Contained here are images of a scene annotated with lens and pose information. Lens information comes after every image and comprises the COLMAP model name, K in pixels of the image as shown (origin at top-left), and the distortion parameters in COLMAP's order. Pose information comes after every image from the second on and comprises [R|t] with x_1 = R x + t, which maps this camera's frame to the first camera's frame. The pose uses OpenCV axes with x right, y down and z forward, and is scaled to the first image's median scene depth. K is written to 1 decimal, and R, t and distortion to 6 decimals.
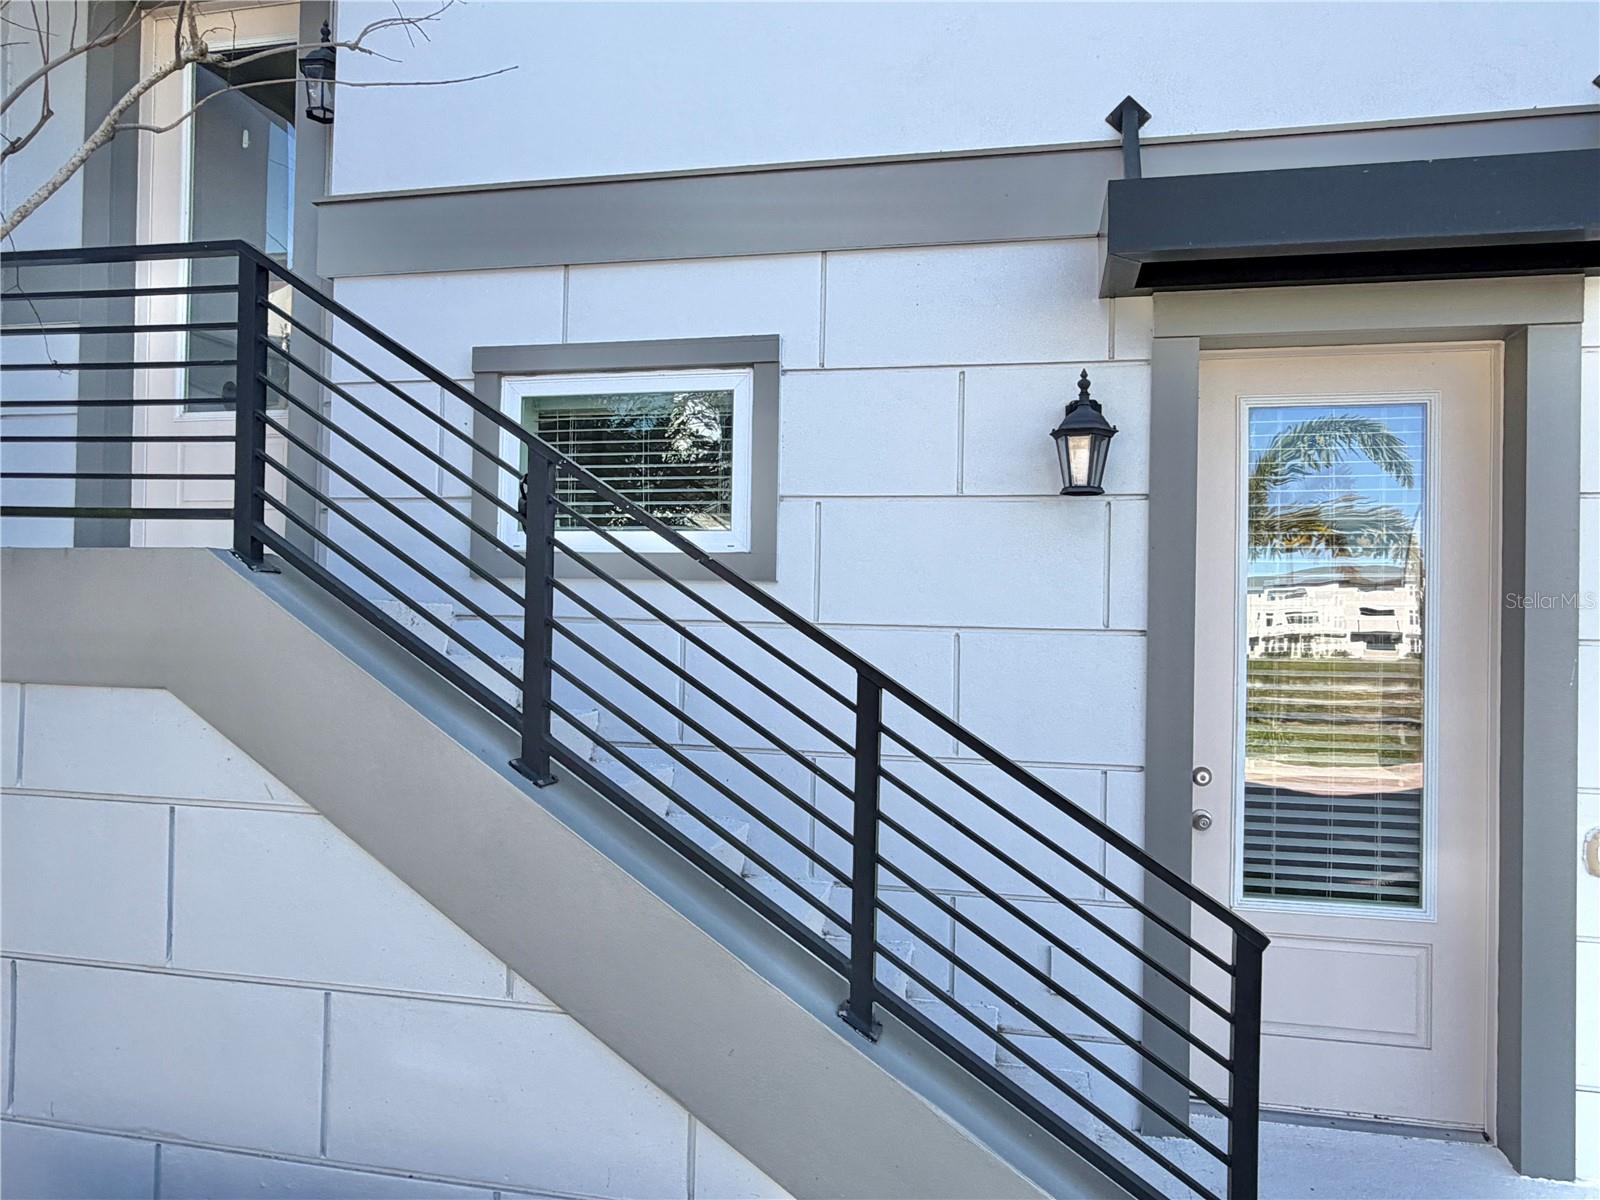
lens RADIAL K [[1101.0, 0, 805.4], [0, 1101.0, 606.9], [0, 0, 1]] dist [0.007228, -0.006700]
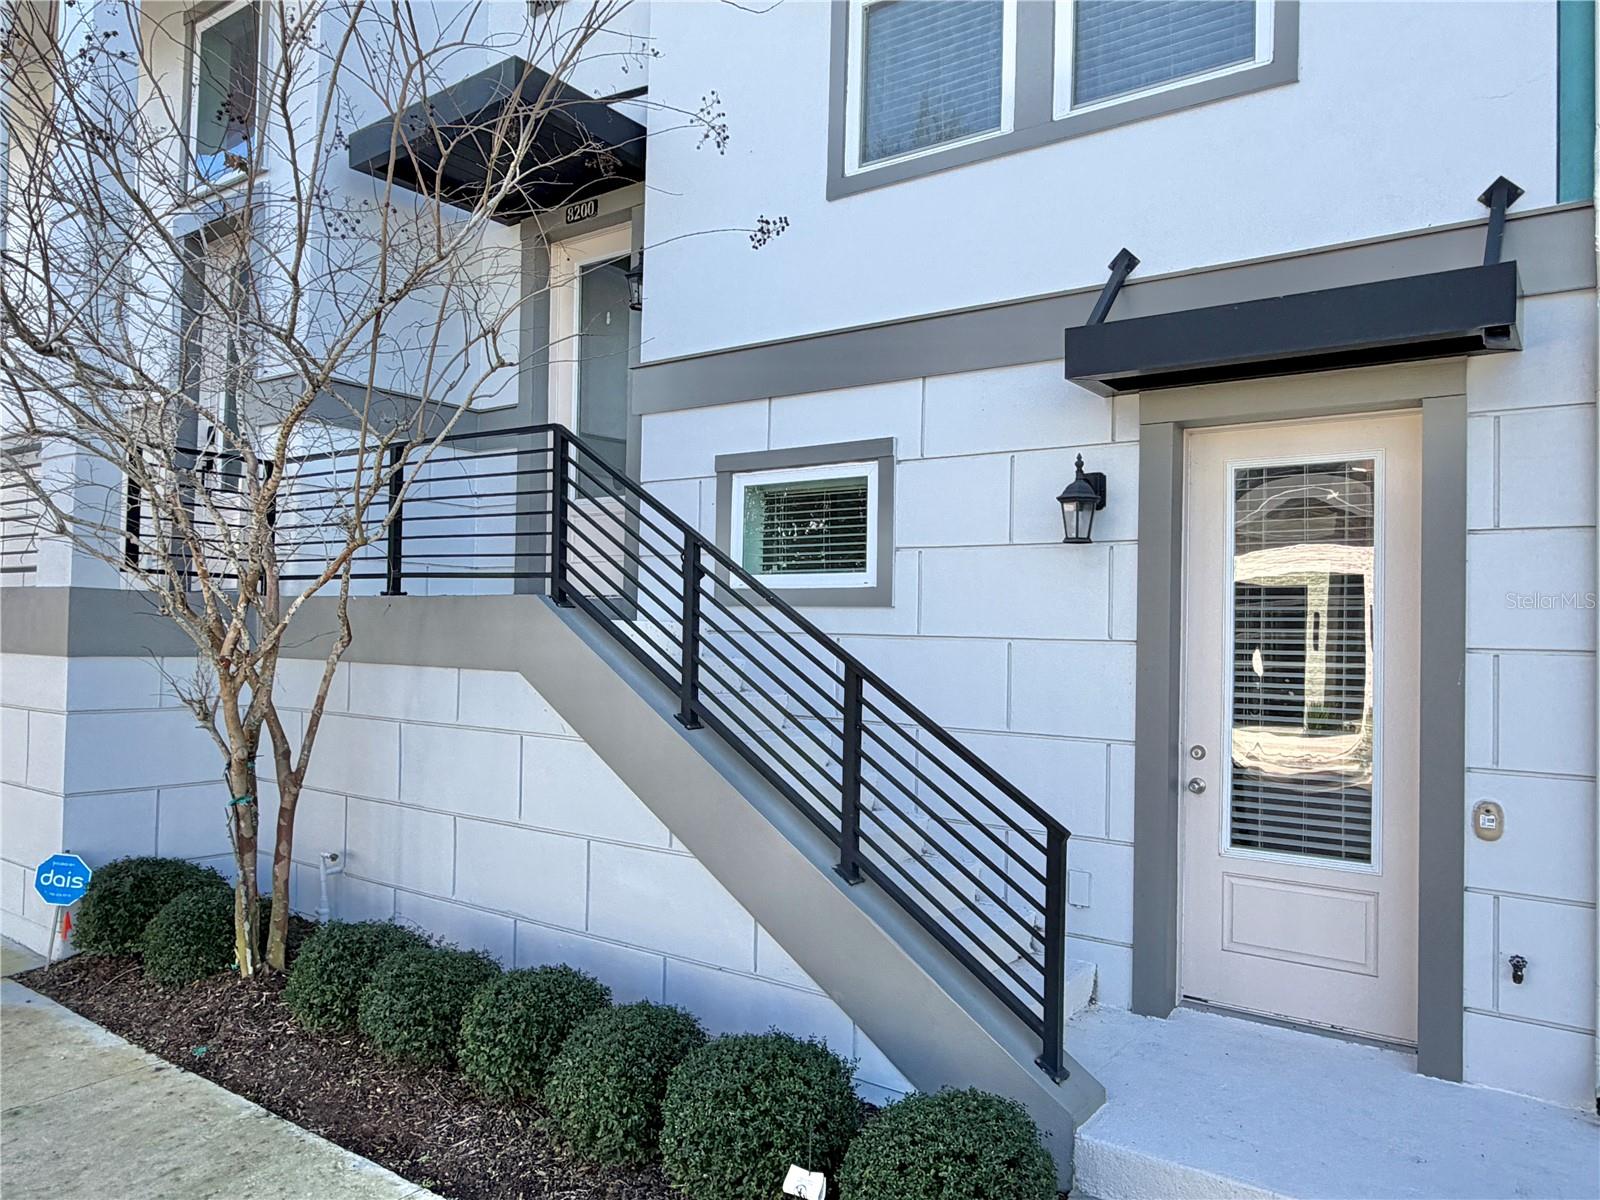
lens RADIAL K [[1101.0, 0, 796.7], [0, 1101.0, 599.5], [0, 0, 1]] dist [0.007228, -0.006700]
pose [[0.919953, -0.014185, -0.391772, 0.455319], [0.006690, 0.999768, -0.020488, -0.004321], [0.391971, 0.016227, 0.919834, -0.408644]]
